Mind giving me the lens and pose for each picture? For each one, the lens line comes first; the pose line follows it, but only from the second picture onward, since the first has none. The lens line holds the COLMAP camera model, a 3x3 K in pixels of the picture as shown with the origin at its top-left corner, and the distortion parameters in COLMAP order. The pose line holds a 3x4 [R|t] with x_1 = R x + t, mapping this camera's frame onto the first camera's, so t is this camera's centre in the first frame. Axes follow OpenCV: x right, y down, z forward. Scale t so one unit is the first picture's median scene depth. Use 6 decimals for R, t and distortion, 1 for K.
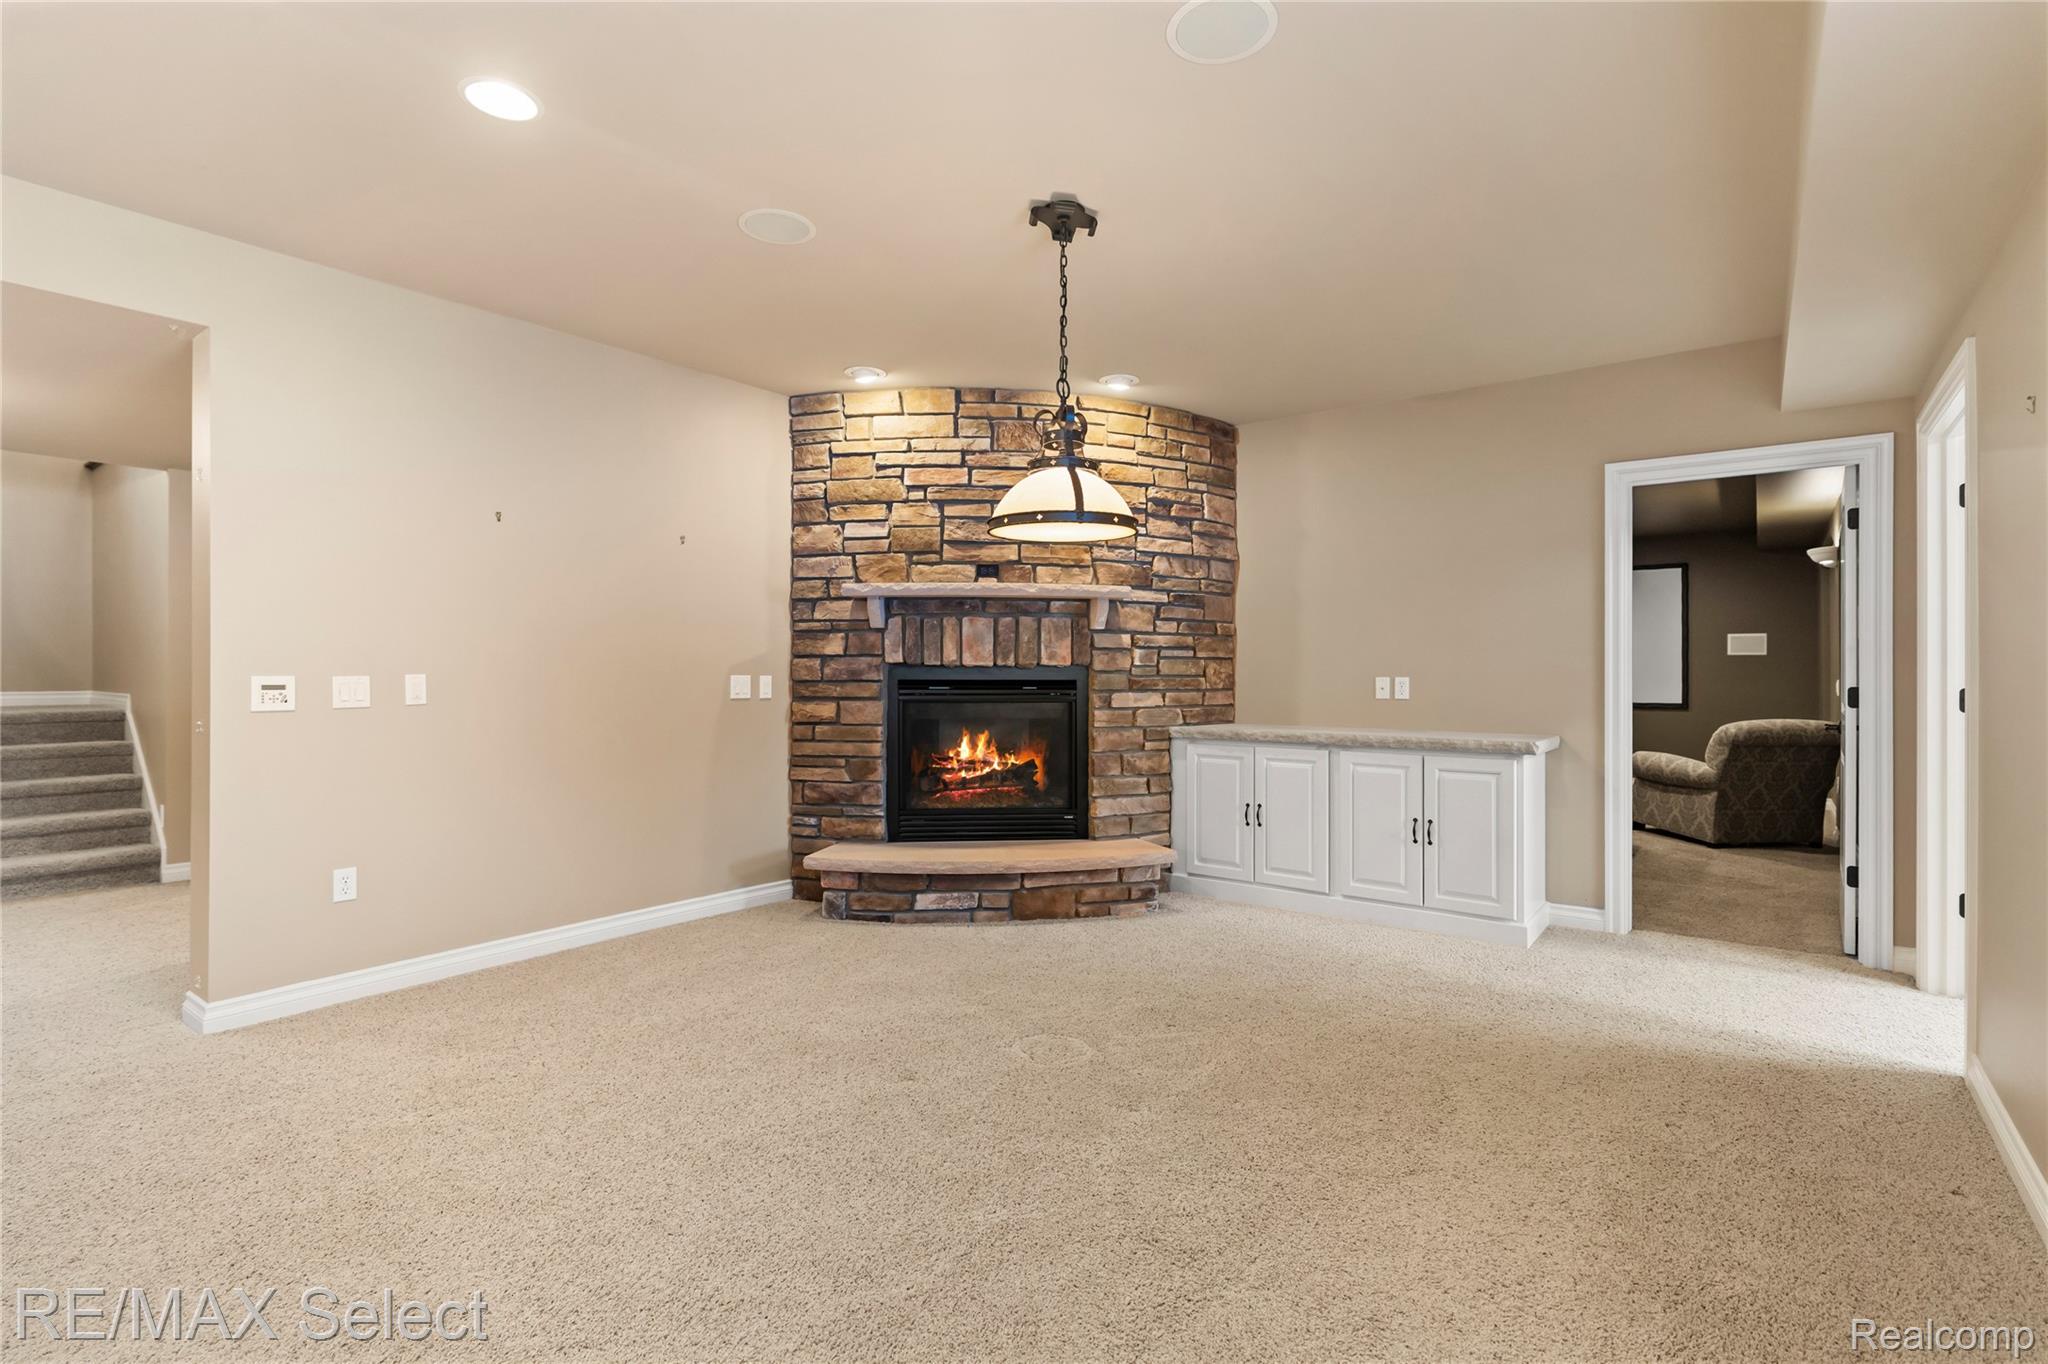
lens RADIAL K [[921.7, 0, 1033.7], [0, 921.7, 671.8], [0, 0, 1]] dist [-0.003772, 0.000494]
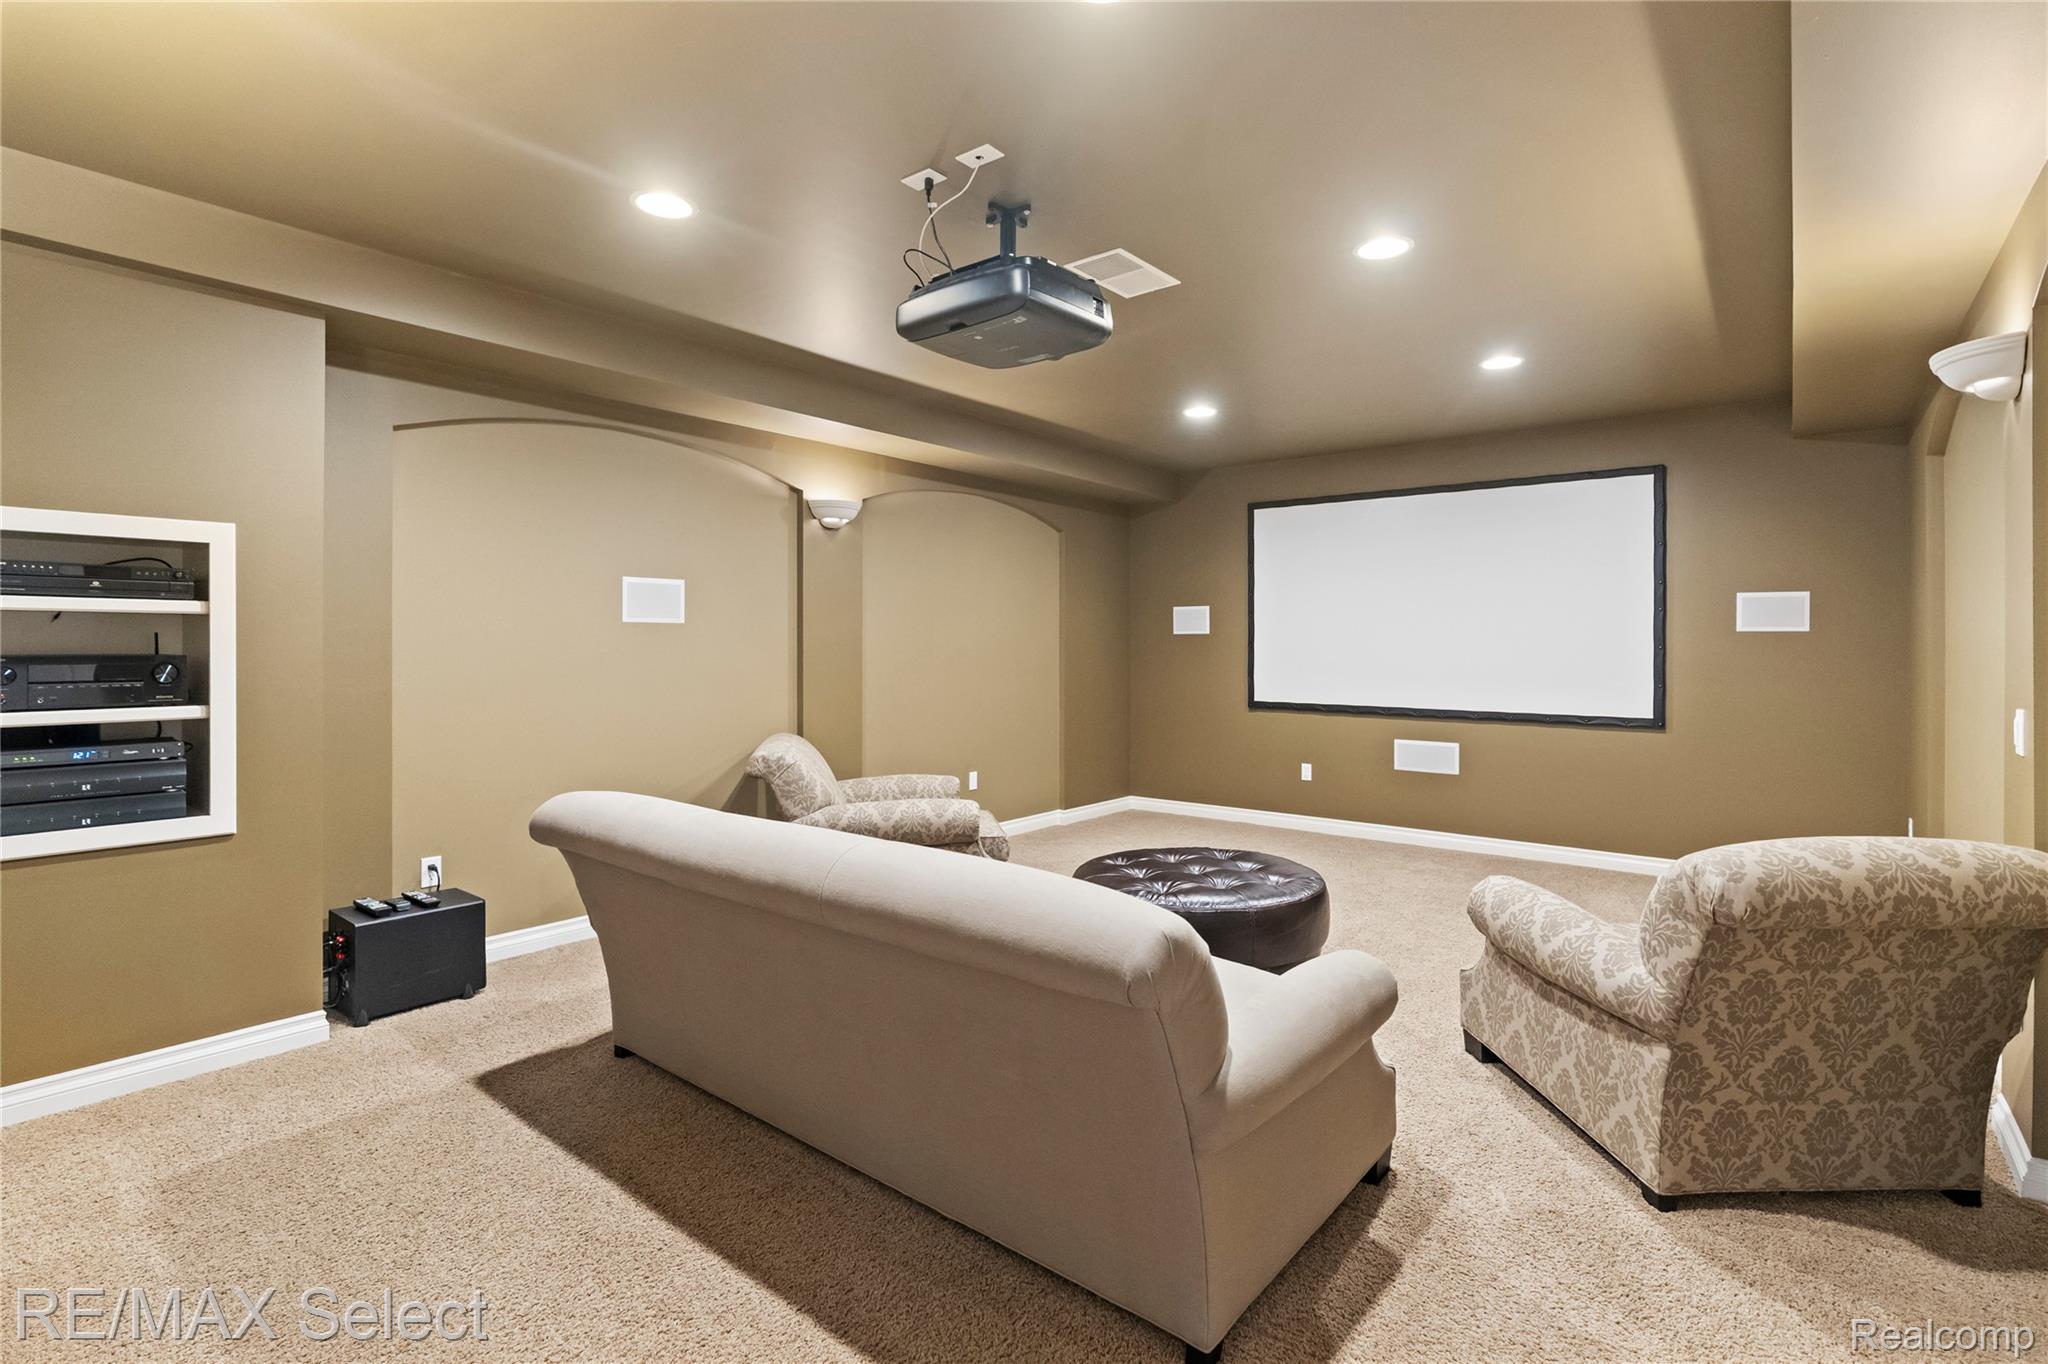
lens RADIAL K [[954.3, 0, 1023.3], [0, 954.3, 653.8], [0, 0, 1]] dist [0.000373, 0.000377]
pose [[0.999953, 0.001300, -0.009658, 0.685018], [-0.001170, 0.999910, 0.013383, -0.024926], [0.009675, -0.013371, 0.999864, 0.873565]]
